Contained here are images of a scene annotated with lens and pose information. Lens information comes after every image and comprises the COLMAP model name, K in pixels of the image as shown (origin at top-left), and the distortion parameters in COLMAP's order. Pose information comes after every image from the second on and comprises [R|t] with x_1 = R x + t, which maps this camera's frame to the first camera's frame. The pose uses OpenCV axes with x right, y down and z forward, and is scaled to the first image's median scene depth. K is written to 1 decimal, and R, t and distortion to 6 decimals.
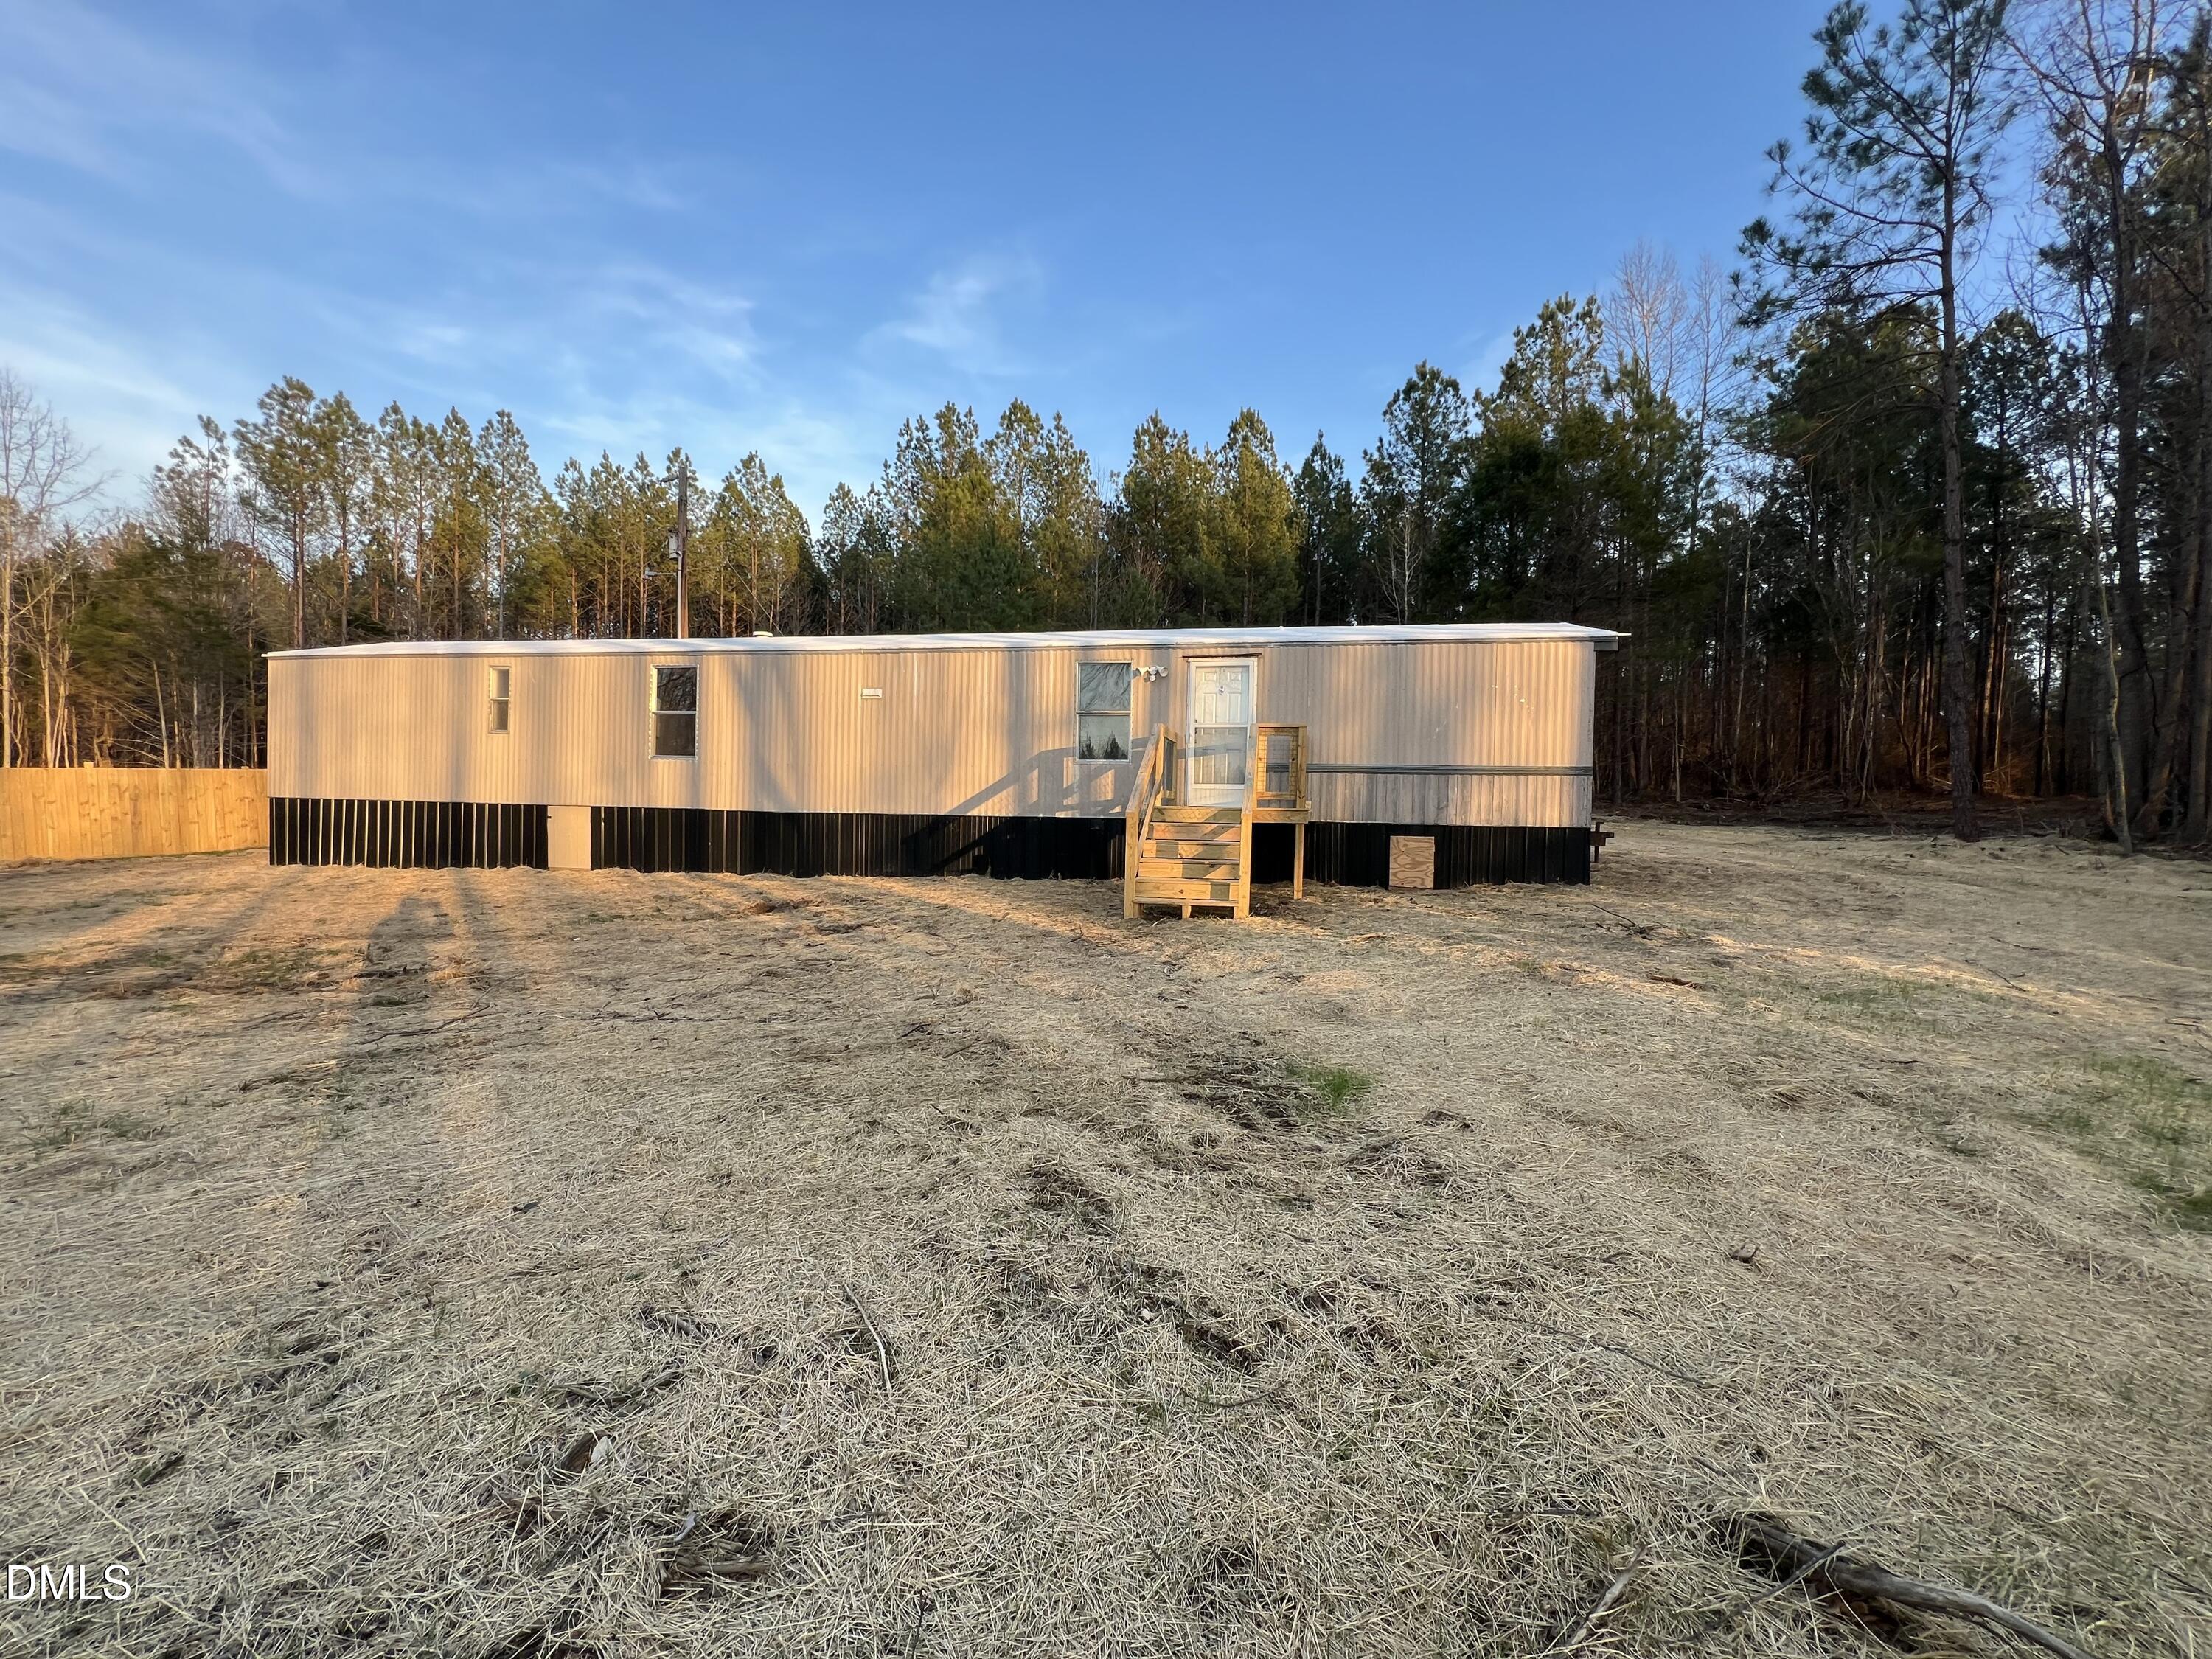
lens RADIAL K [[878.8, 0, 1091.7], [0, 878.8, 825.7], [0, 0, 1]] dist [-0.000104, 0.000374]
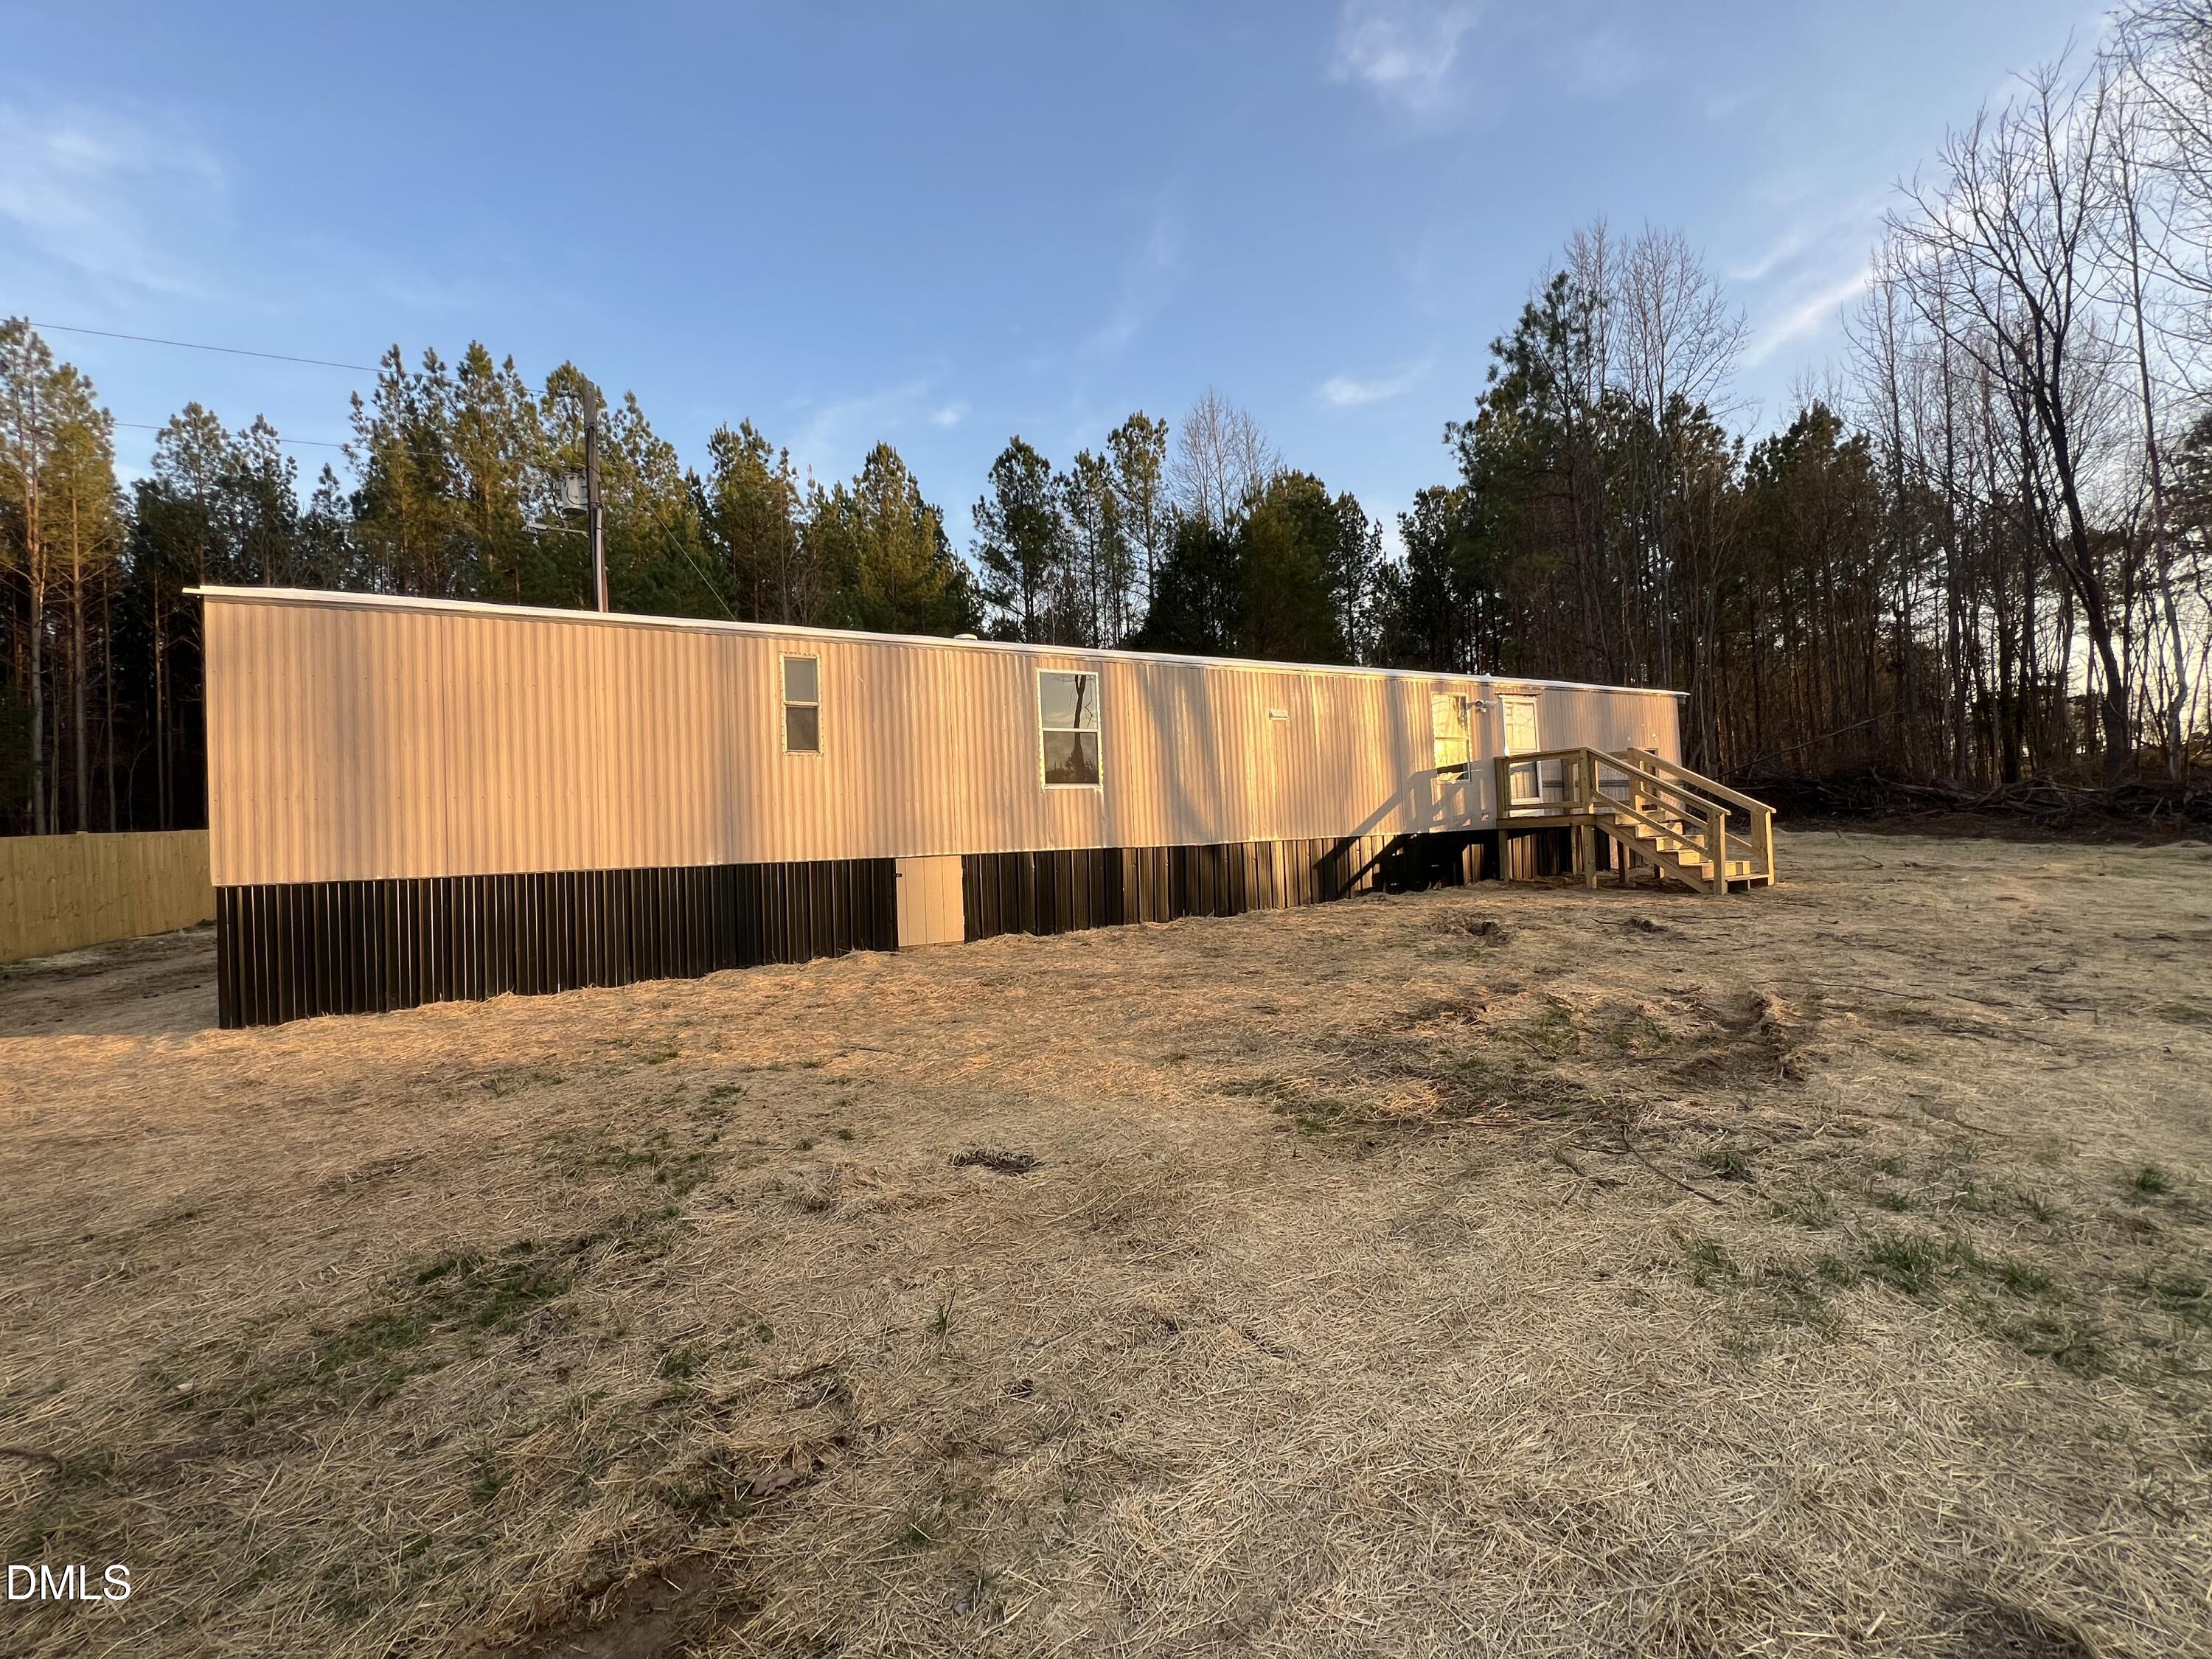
lens RADIAL K [[878.8, 0, 1115.2], [0, 878.8, 823.5], [0, 0, 1]] dist [-0.000104, 0.000374]
pose [[0.780352, -0.042969, 0.623862, -0.910971], [0.074116, 0.996960, -0.024040, -0.020664], [-0.620933, 0.064998, 0.781164, 0.346983]]
